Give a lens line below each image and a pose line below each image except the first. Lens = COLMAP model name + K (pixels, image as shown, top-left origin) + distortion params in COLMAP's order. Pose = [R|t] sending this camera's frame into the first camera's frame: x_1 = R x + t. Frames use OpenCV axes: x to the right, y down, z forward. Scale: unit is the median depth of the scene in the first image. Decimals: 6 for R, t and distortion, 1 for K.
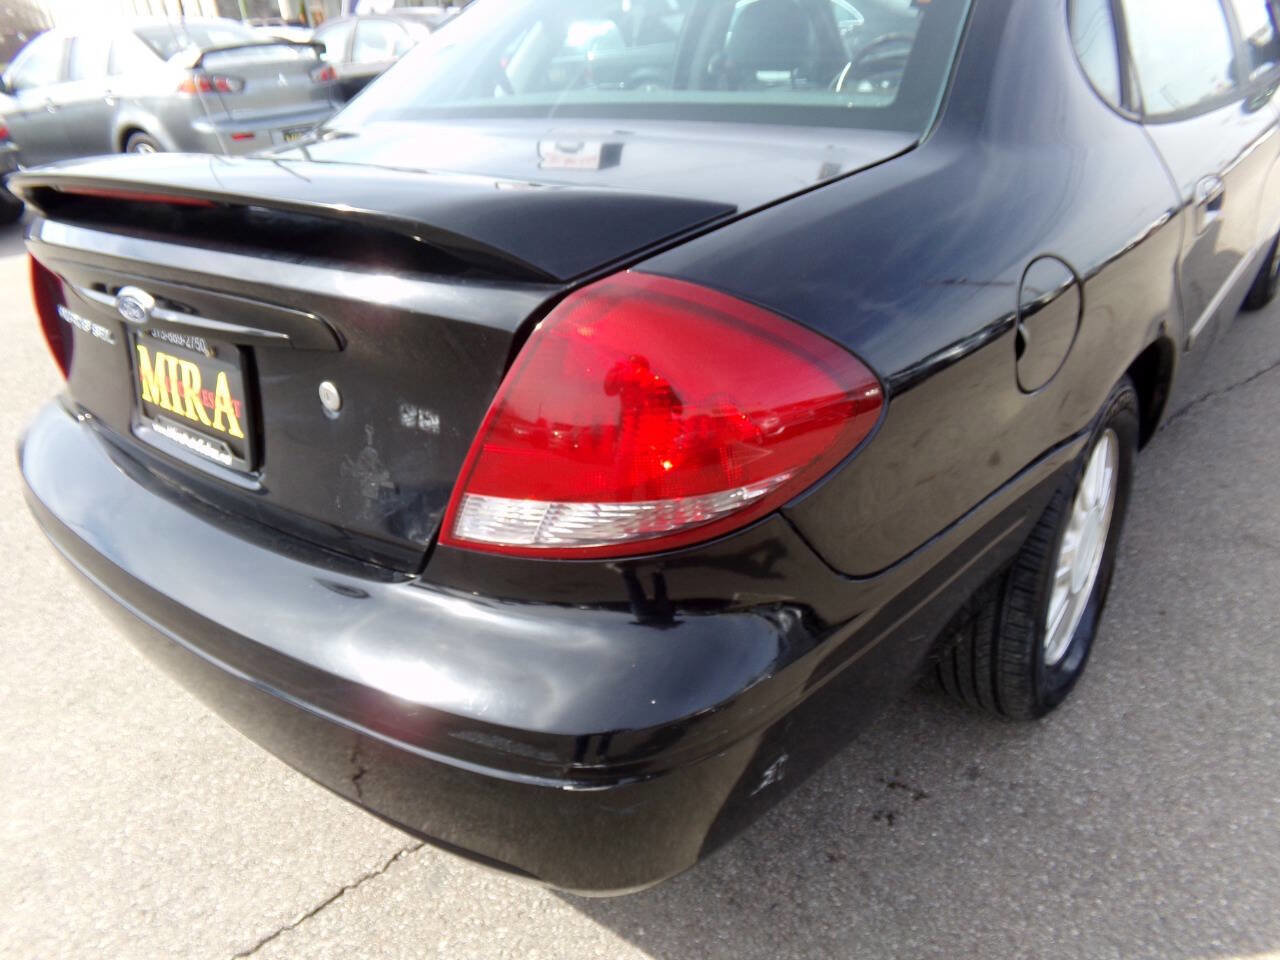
lens RADIAL K [[859.2, 0, 637.5], [0, 859.2, 477.5], [0, 0, 1]] dist [0.003187, 0.027714]
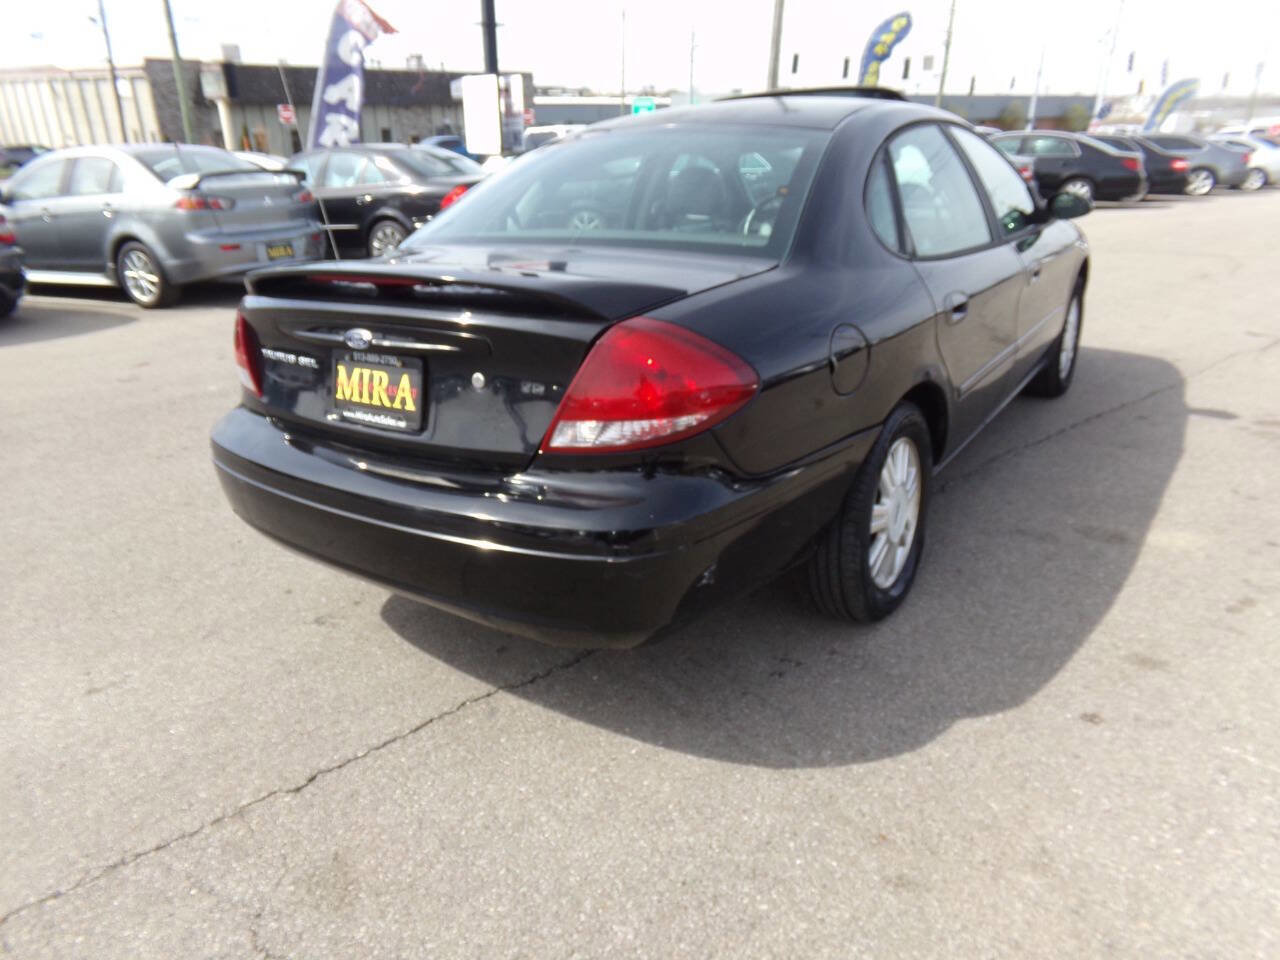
lens RADIAL K [[873.9, 0, 633.5], [0, 873.9, 485.7], [0, 0, 1]] dist [-0.022836, 0.064850]
pose [[0.996612, 0.011550, 0.081432, -0.112278], [-0.001414, 0.992350, -0.123451, 0.251084], [-0.082235, 0.122918, 0.989004, -0.618447]]
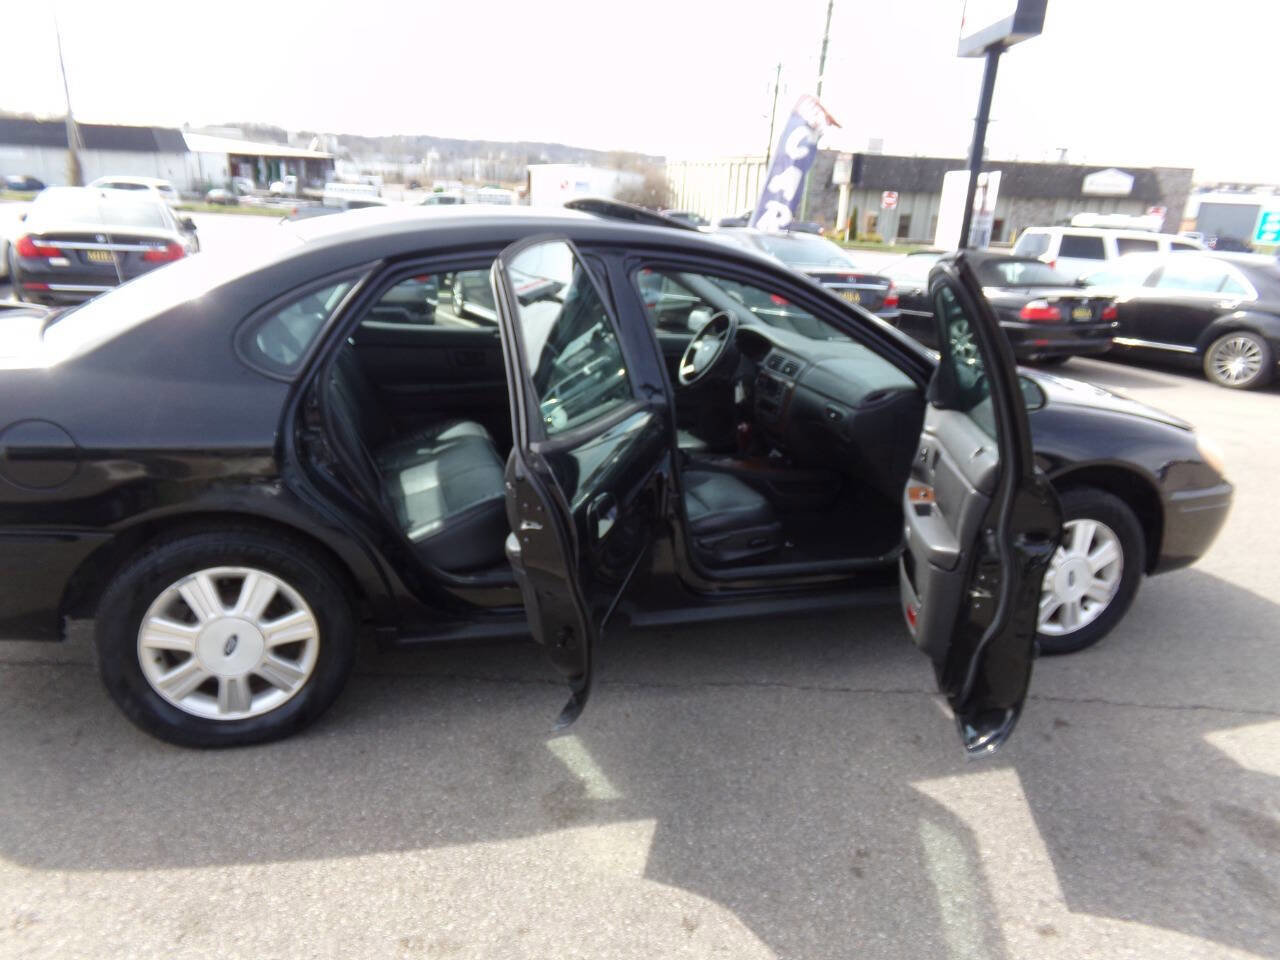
lens RADIAL K [[873.9, 0, 633.5], [0, 873.9, 485.7], [0, 0, 1]] dist [-0.022836, 0.064850]
pose [[0.807597, 0.271743, -0.523395, 1.930861], [-0.366977, 0.926310, -0.085311, -0.318936], [0.461644, 0.260971, 0.847809, -0.018810]]
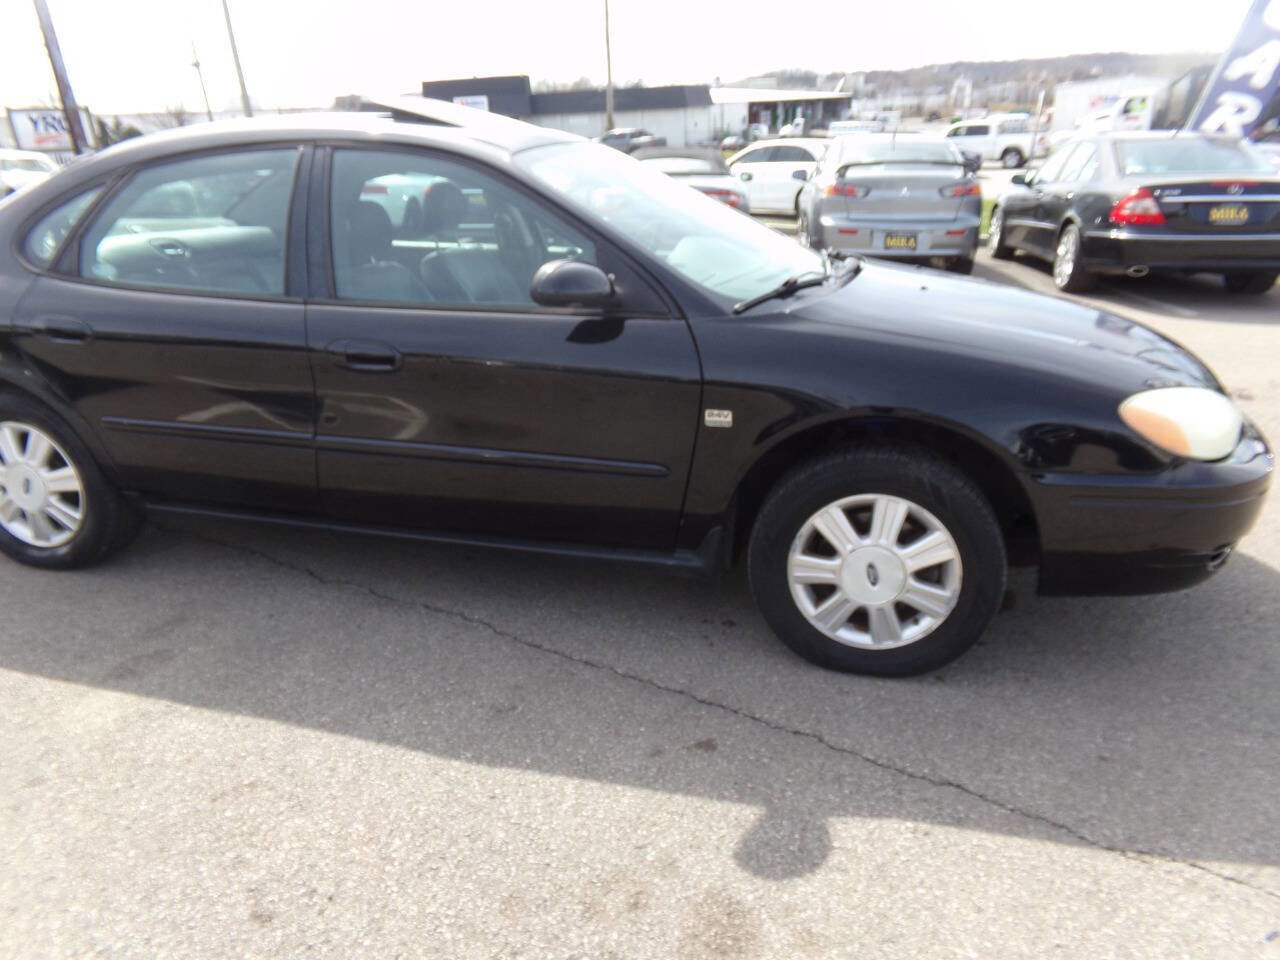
lens RADIAL K [[876.2, 0, 640.0], [0, 876.2, 480.0], [0, 0, 1]] dist [-0.011486, 0.036751]
pose [[0.391098, 0.383134, -0.836809, 2.827854], [-0.446747, 0.873958, 0.191347, -0.950890], [0.804648, 0.299007, 0.512968, 1.179615]]
